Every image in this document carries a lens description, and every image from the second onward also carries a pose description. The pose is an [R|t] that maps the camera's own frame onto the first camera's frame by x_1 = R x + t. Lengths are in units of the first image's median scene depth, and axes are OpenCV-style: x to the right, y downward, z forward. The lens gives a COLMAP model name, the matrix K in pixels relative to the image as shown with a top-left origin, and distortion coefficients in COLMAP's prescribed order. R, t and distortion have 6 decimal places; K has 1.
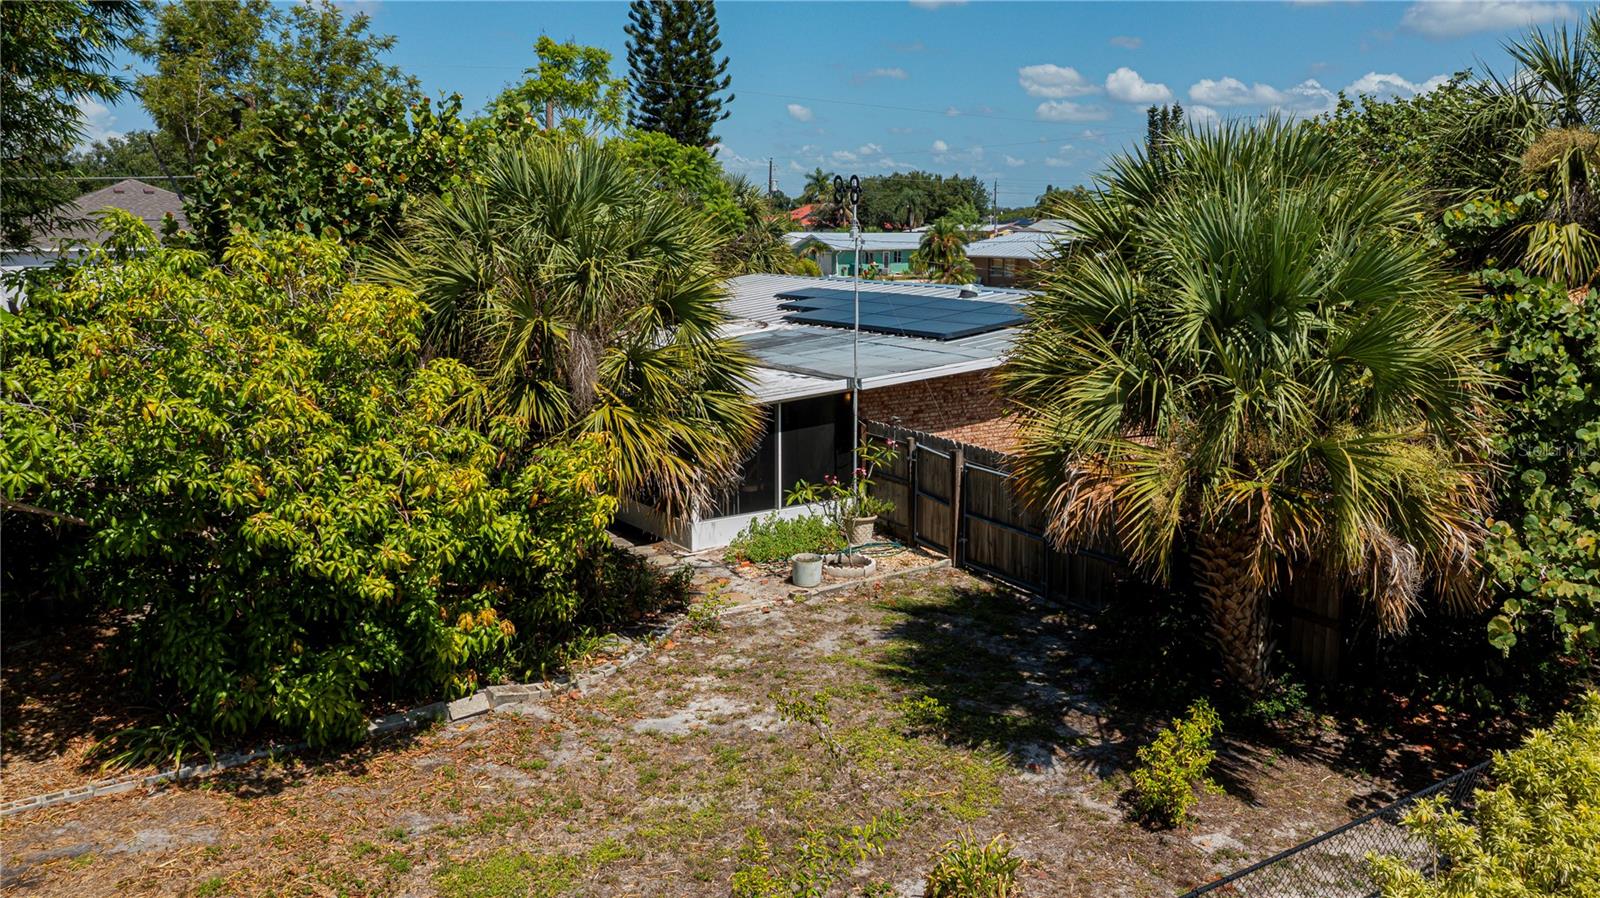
lens RADIAL K [[1247.3, 0, 800.0], [0, 1247.3, 449.0], [0, 0, 1]] dist [-0.011114, 0.001815]
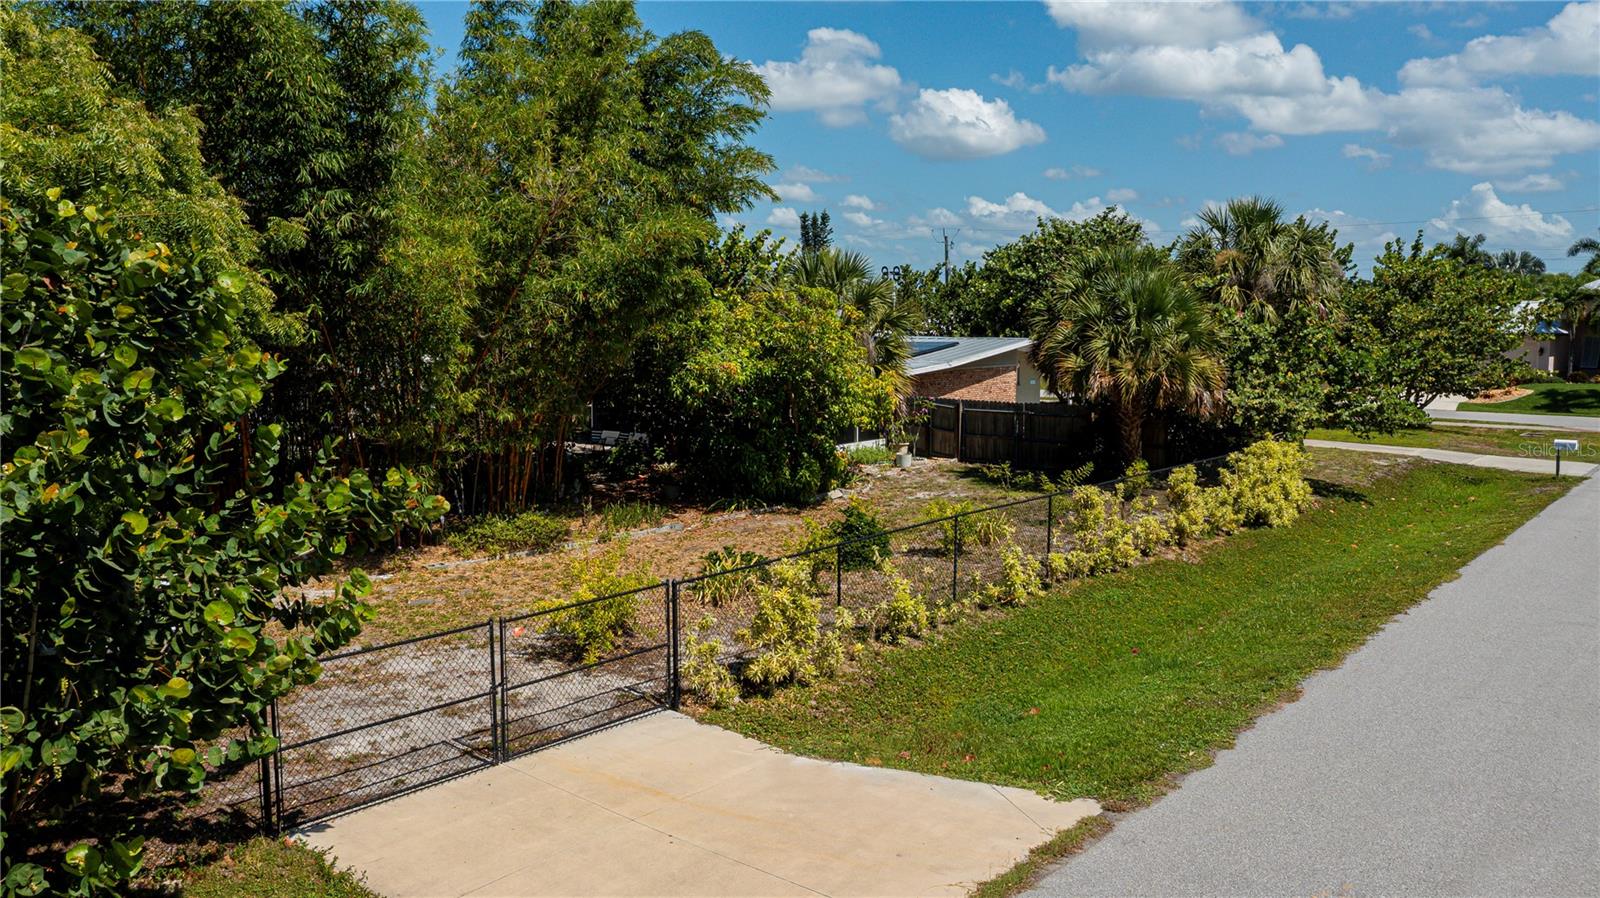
lens RADIAL K [[1247.3, 0, 800.0], [0, 1247.3, 449.0], [0, 0, 1]] dist [-0.011114, 0.001815]
pose [[0.956470, -0.030198, 0.290263, -0.983273], [0.052019, 0.996345, -0.067756, 0.277891], [-0.287156, 0.079906, 0.954545, -1.158332]]
